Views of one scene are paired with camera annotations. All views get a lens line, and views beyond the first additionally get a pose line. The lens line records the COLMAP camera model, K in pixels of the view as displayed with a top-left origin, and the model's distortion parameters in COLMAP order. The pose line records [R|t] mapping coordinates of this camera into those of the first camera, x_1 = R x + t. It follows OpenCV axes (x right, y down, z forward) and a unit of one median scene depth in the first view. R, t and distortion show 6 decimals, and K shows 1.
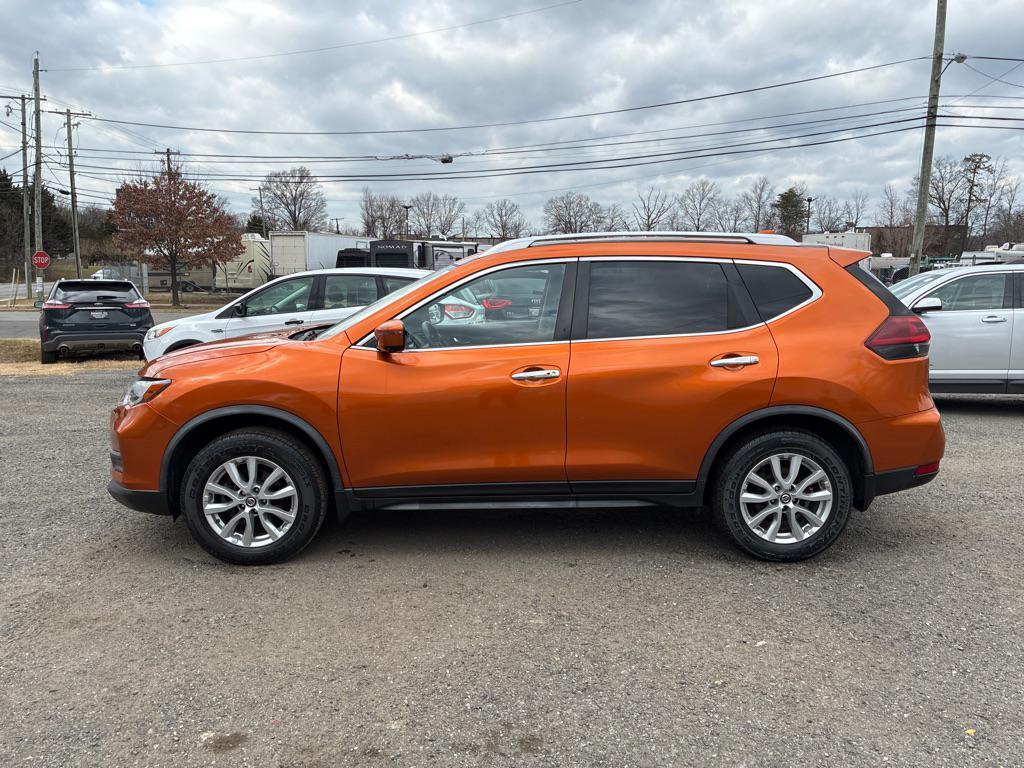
lens RADIAL K [[758.0, 0, 512.0], [0, 758.0, 384.0], [0, 0, 1]] dist [0.034731, -0.031980]
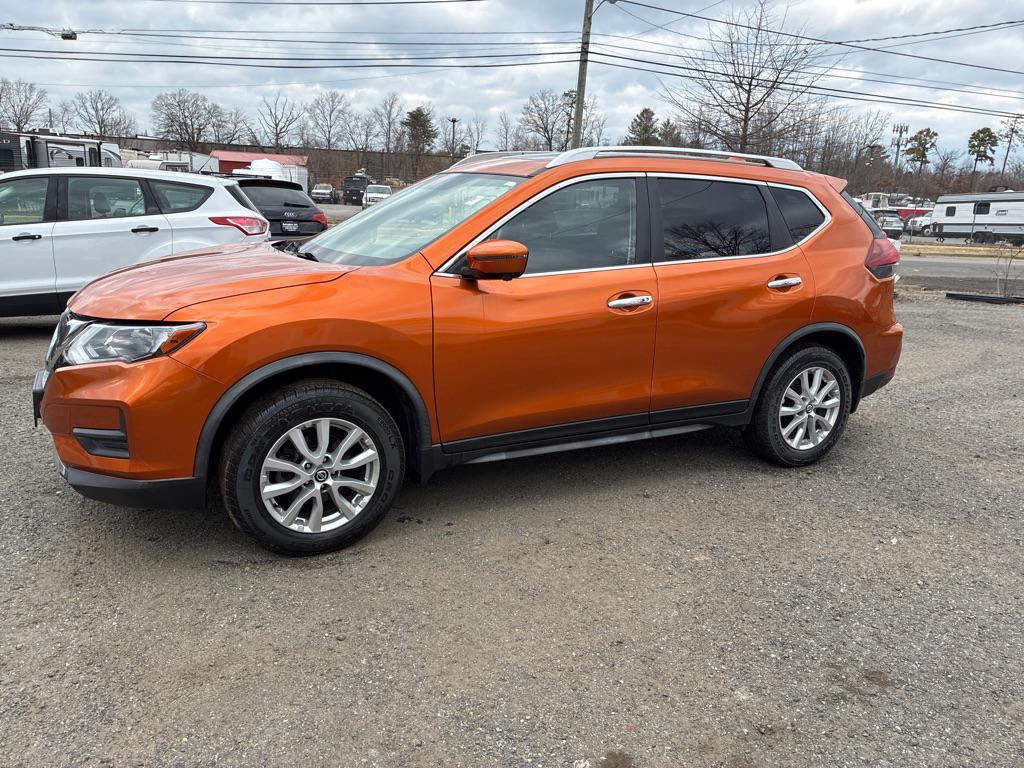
lens RADIAL K [[758.0, 0, 512.0], [0, 758.0, 384.0], [0, 0, 1]] dist [0.034731, -0.031980]
pose [[0.892786, -0.077116, 0.443832, -0.503519], [0.029315, 0.993096, 0.113583, -0.021017], [-0.449527, -0.088394, 0.888882, 0.226601]]
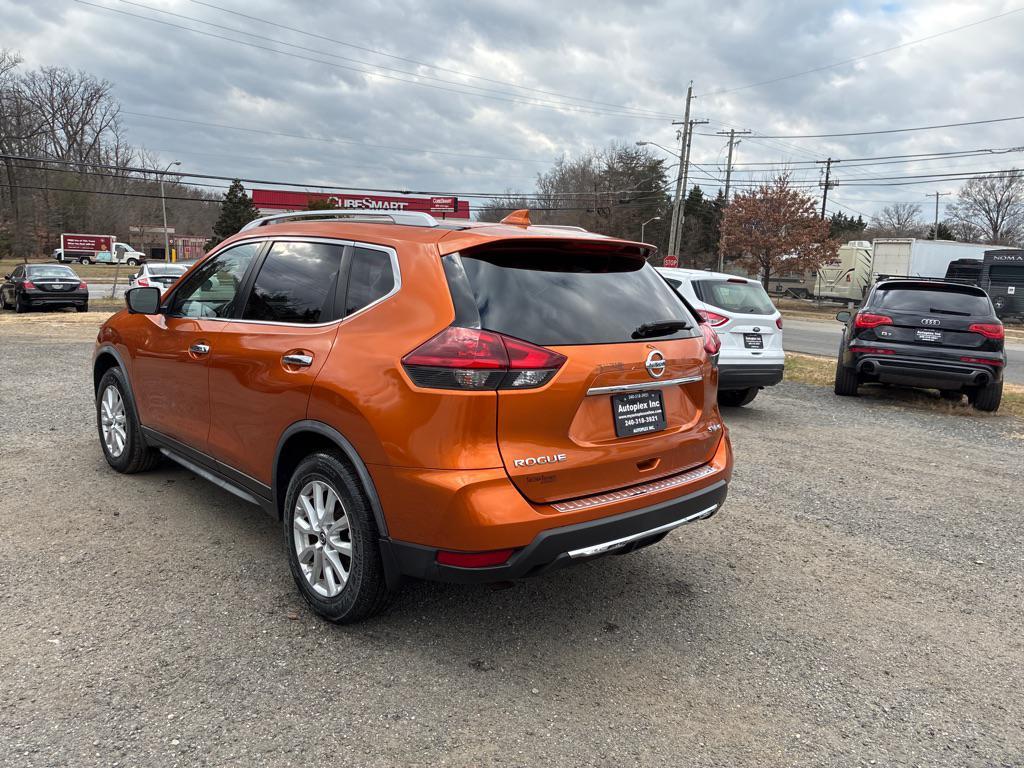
lens RADIAL K [[763.8, 0, 508.2], [0, 763.8, 400.7], [0, 0, 1]] dist [0.044536, -0.039824]
pose [[0.666255, 0.161567, -0.728012, 1.058533], [-0.157372, 0.984724, 0.074516, -0.083900], [0.728930, 0.064922, 0.681503, 0.581570]]
